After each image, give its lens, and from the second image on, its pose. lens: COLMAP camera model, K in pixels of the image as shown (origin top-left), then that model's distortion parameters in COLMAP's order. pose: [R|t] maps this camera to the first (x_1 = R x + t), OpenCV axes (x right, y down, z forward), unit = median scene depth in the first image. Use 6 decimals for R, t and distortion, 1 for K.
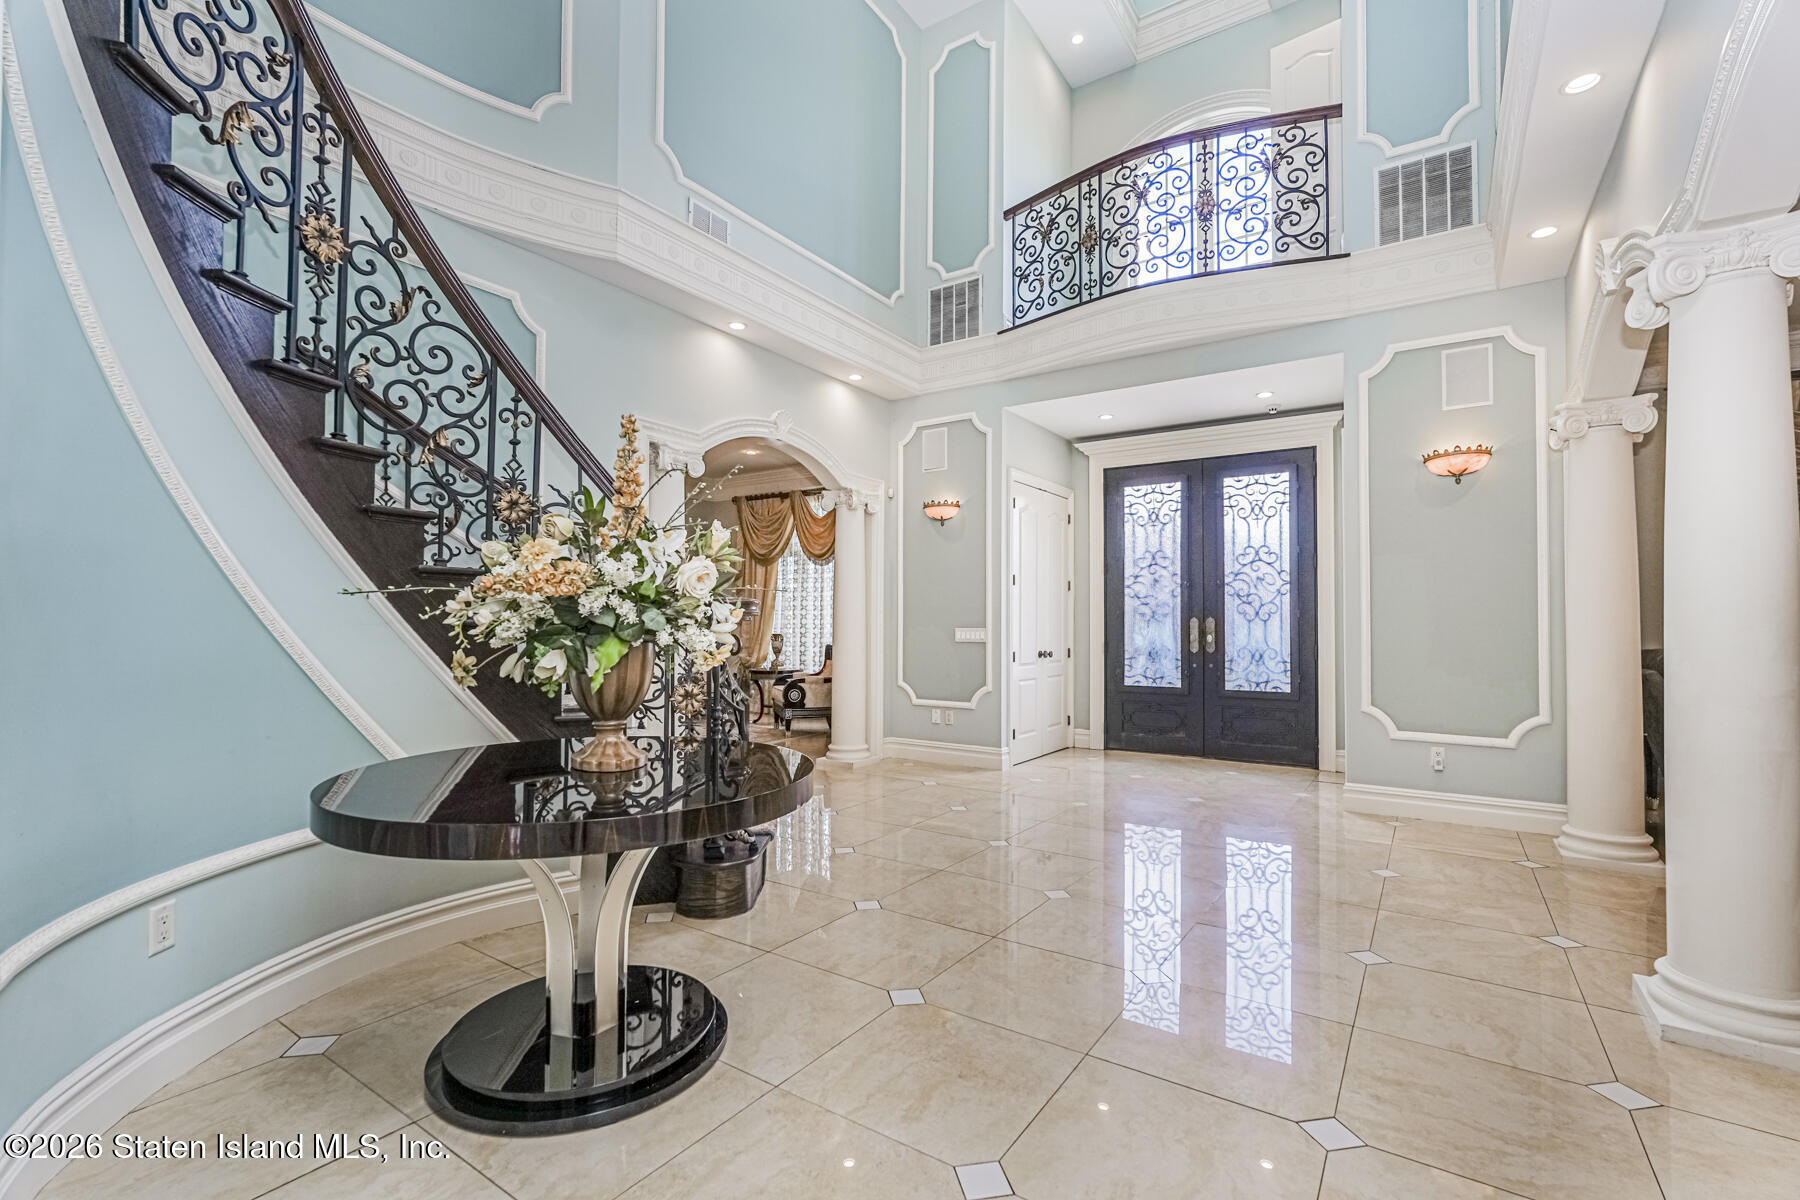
lens RADIAL K [[799.4, 0, 906.1], [0, 799.4, 607.7], [0, 0, 1]] dist [-0.016389, 0.014308]
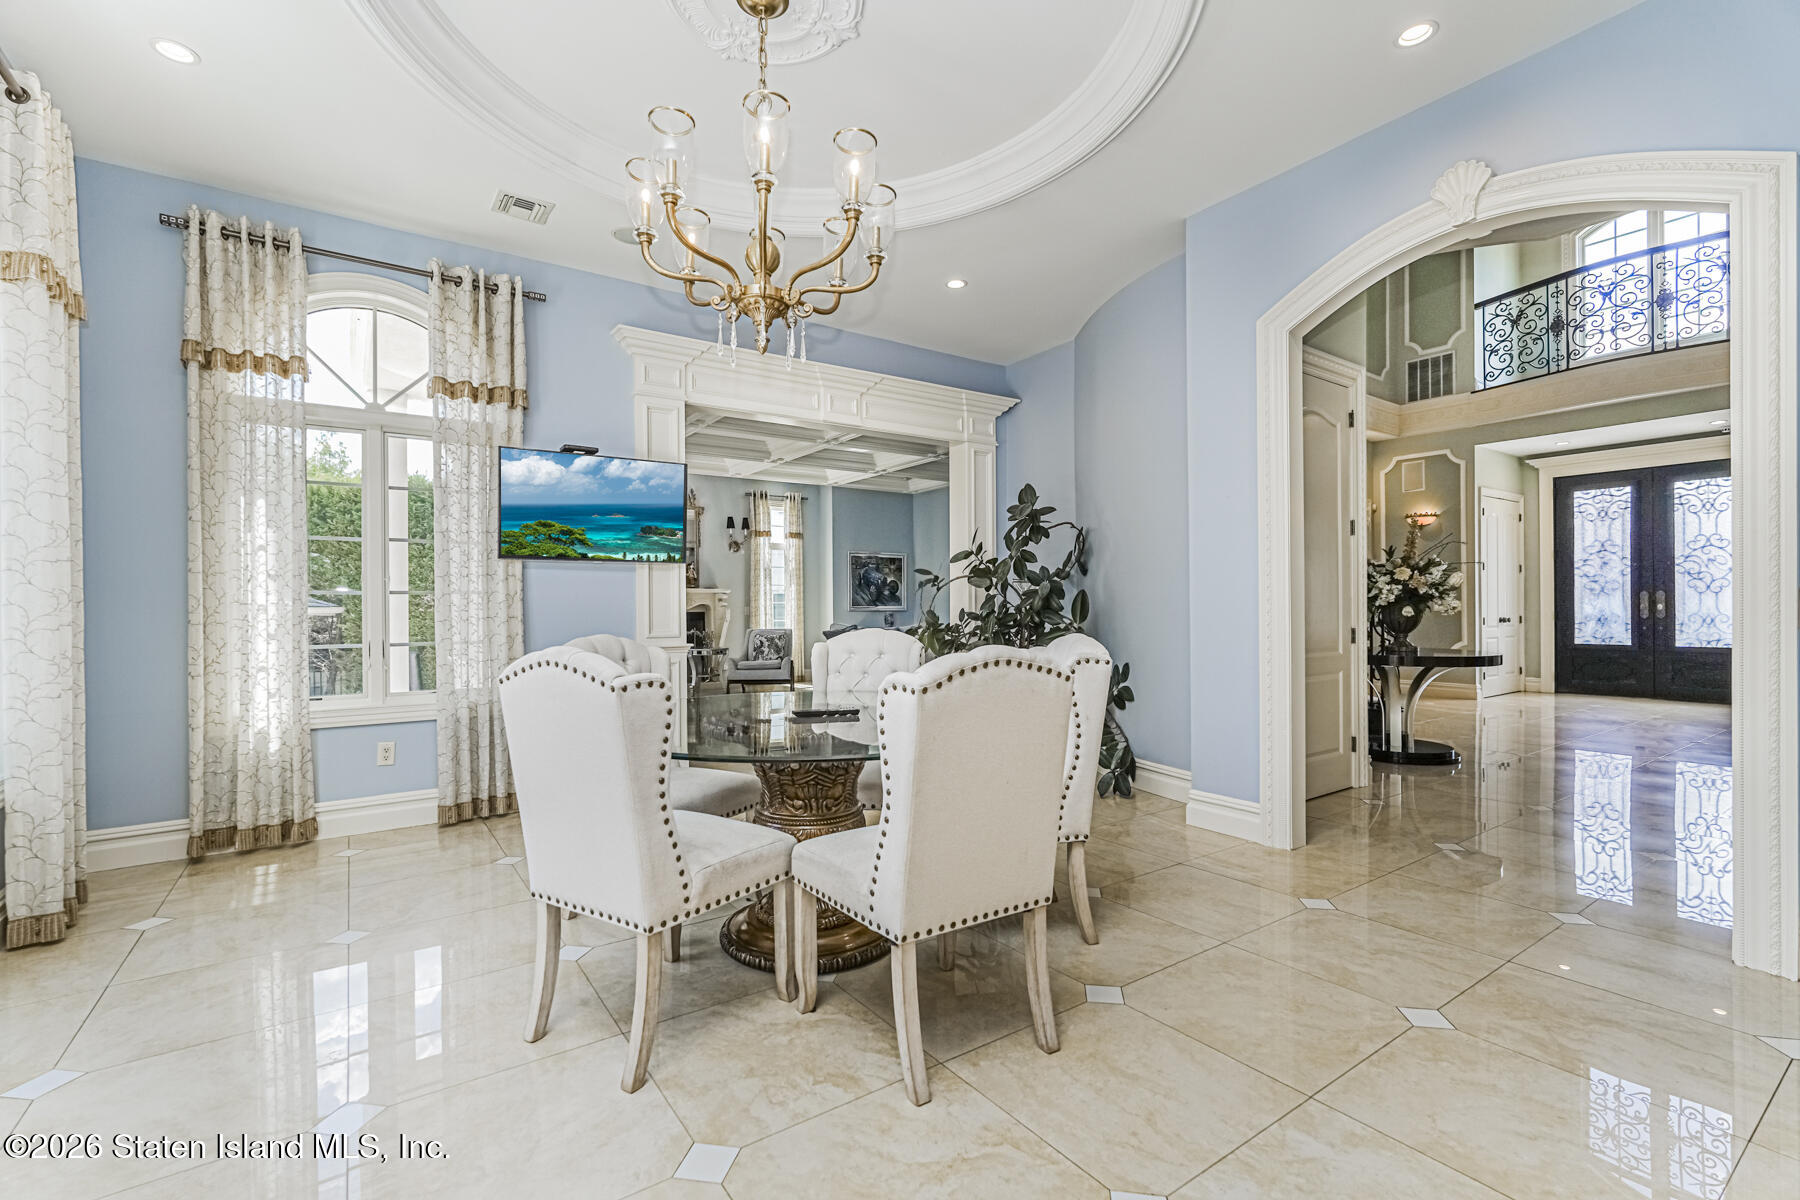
lens RADIAL K [[784.3, 0, 908.8], [0, 784.3, 606.8], [0, 0, 1]] dist [0.000912, 0.001176]
pose [[0.934159, -0.010602, -0.356699, -0.312505], [0.019277, 0.999598, 0.020775, -0.012256], [0.356335, -0.026283, 0.933988, -0.644335]]
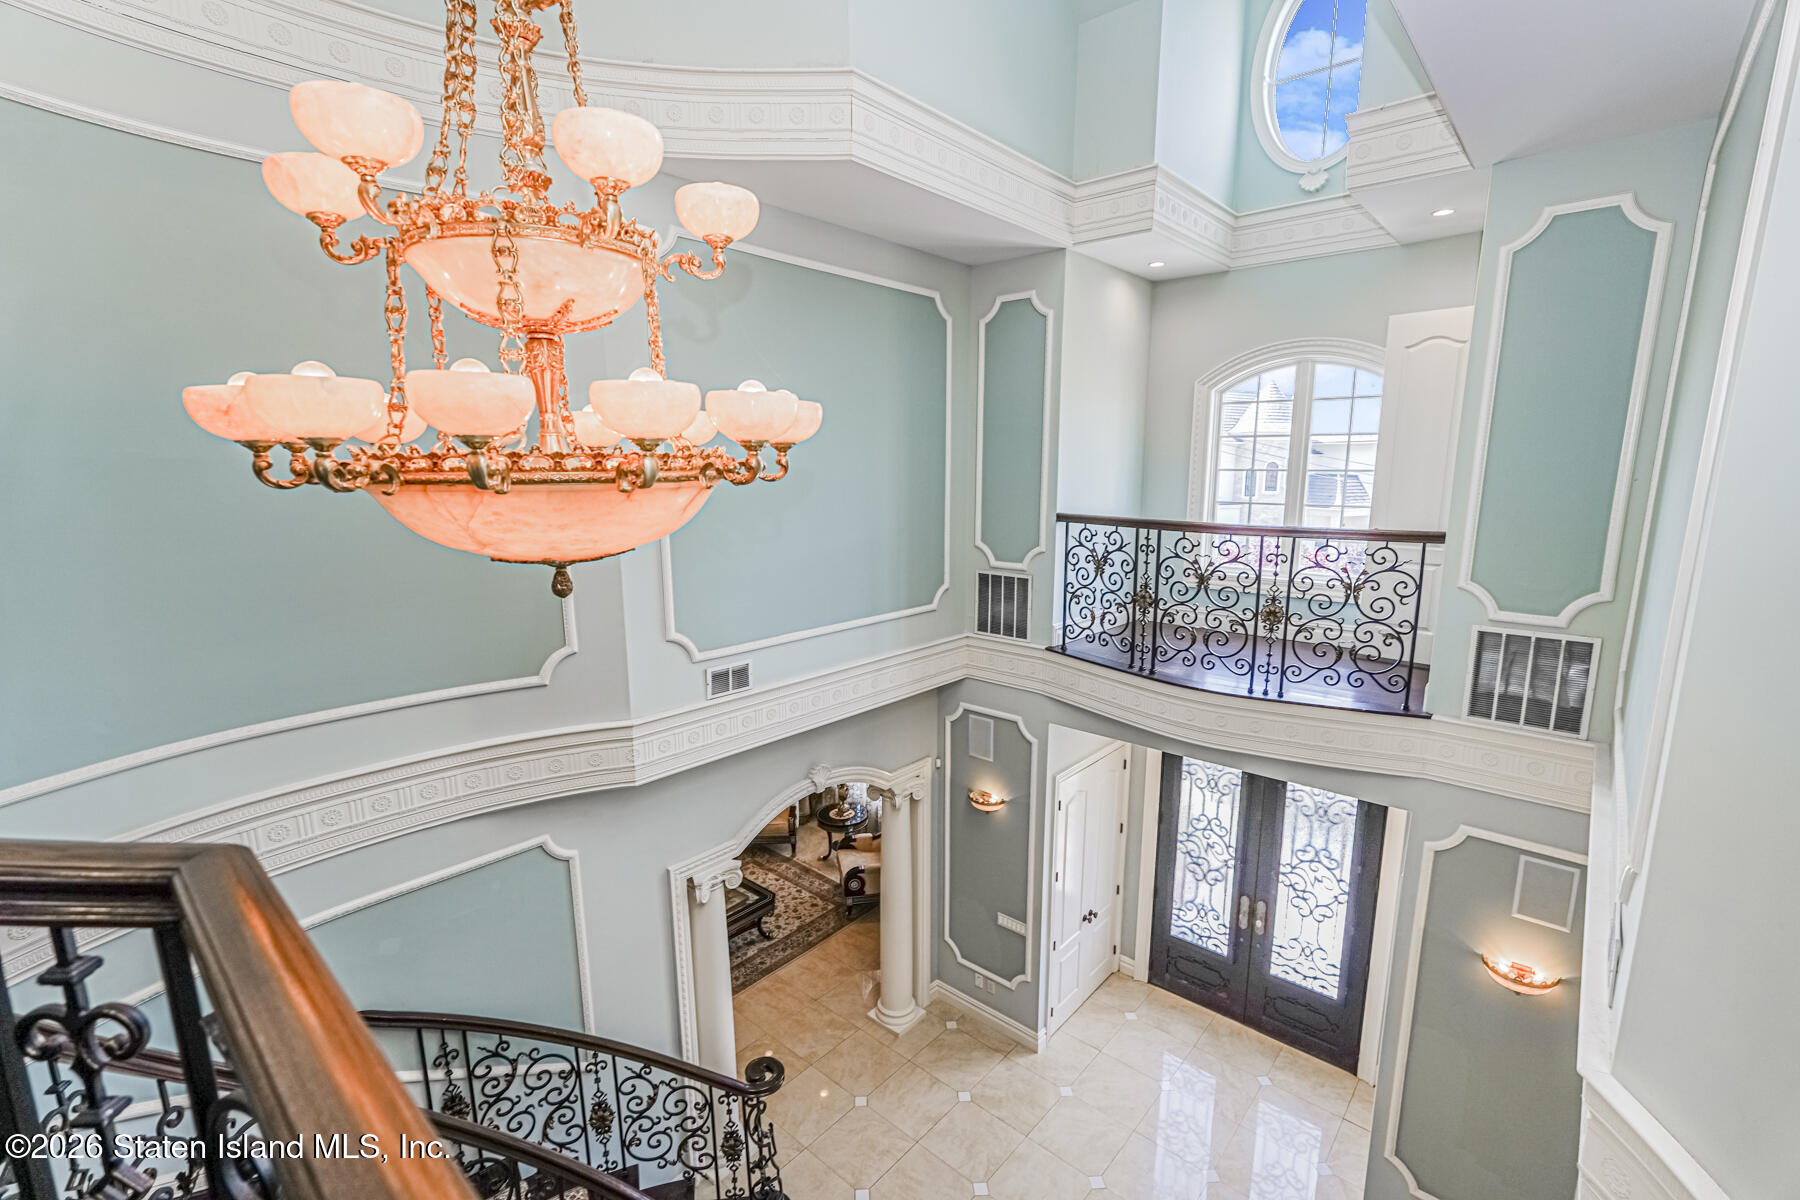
lens RADIAL K [[799.4, 0, 906.1], [0, 799.4, 607.7], [0, 0, 1]] dist [-0.016389, 0.014308]
pose [[0.992038, 0.015465, -0.124983, 0.065736], [0.010796, 0.978334, 0.206751, -0.566830], [0.125472, -0.206454, 0.970378, 0.069980]]
